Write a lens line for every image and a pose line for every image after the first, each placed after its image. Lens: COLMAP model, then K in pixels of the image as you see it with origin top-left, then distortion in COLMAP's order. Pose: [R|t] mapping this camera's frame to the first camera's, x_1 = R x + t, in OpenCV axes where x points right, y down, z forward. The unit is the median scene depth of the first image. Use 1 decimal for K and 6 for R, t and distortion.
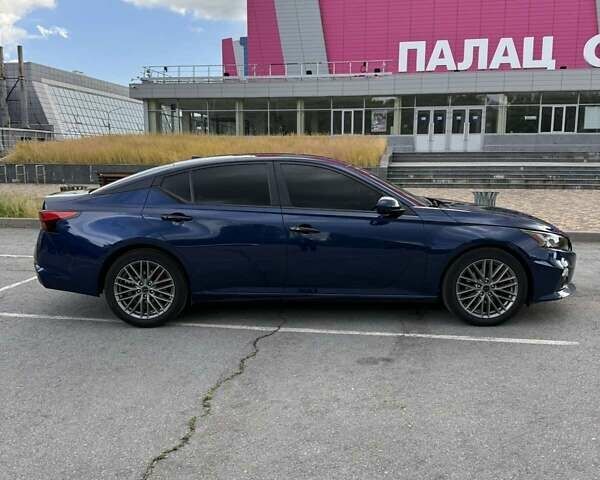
lens RADIAL K [[570.4, 0, 303.2], [0, 570.4, 240.3], [0, 0, 1]] dist [0.013219, -0.021059]
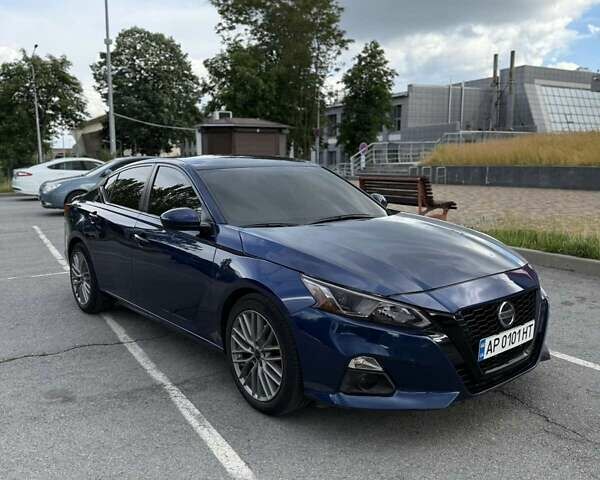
lens RADIAL K [[570.4, 0, 303.2], [0, 570.4, 240.3], [0, 0, 1]] dist [0.013219, -0.021059]
pose [[0.649256, 0.104288, -0.753386, 0.824274], [-0.105154, 0.993350, 0.046885, -0.087447], [0.753266, 0.048782, 0.655905, 0.569316]]
